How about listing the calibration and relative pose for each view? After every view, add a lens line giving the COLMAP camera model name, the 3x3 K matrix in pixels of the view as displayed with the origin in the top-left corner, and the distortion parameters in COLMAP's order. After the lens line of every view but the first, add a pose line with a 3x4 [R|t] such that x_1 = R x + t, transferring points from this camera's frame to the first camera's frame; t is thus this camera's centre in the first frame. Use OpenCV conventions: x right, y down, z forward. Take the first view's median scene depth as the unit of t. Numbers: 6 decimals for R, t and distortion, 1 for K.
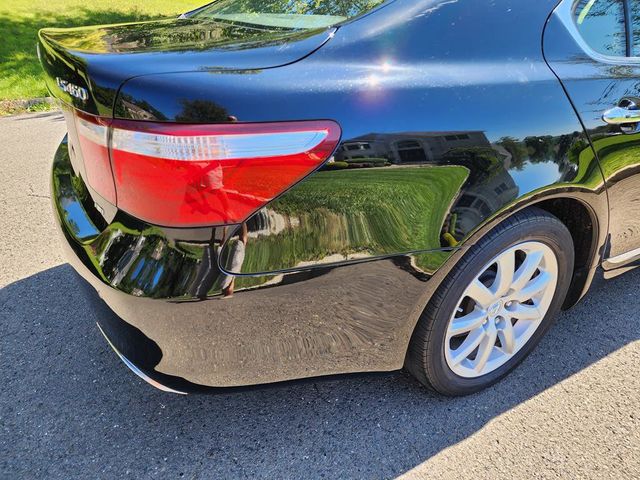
lens RADIAL K [[428.0, 0, 316.1], [0, 428.0, 242.3], [0, 0, 1]] dist [0.073711, -0.070080]
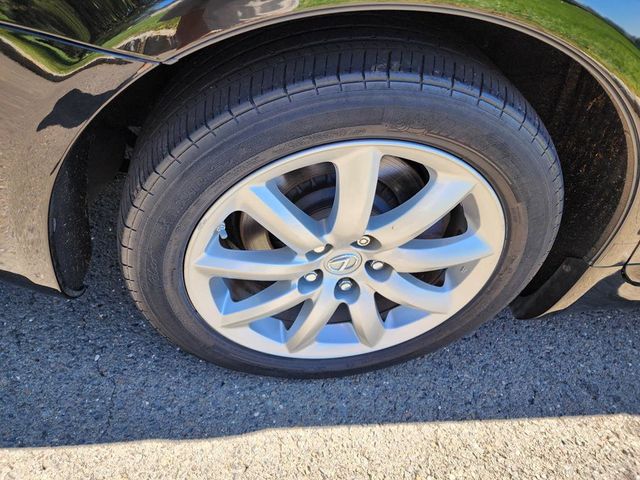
lens RADIAL K [[428.0, 0, 316.1], [0, 428.0, 242.3], [0, 0, 1]] dist [0.073711, -0.070080]
pose [[0.912488, 0.380926, -0.149198, 0.452660], [-0.327295, 0.898542, 0.292403, -0.002926], [0.245445, -0.217983, 0.944585, 0.529730]]
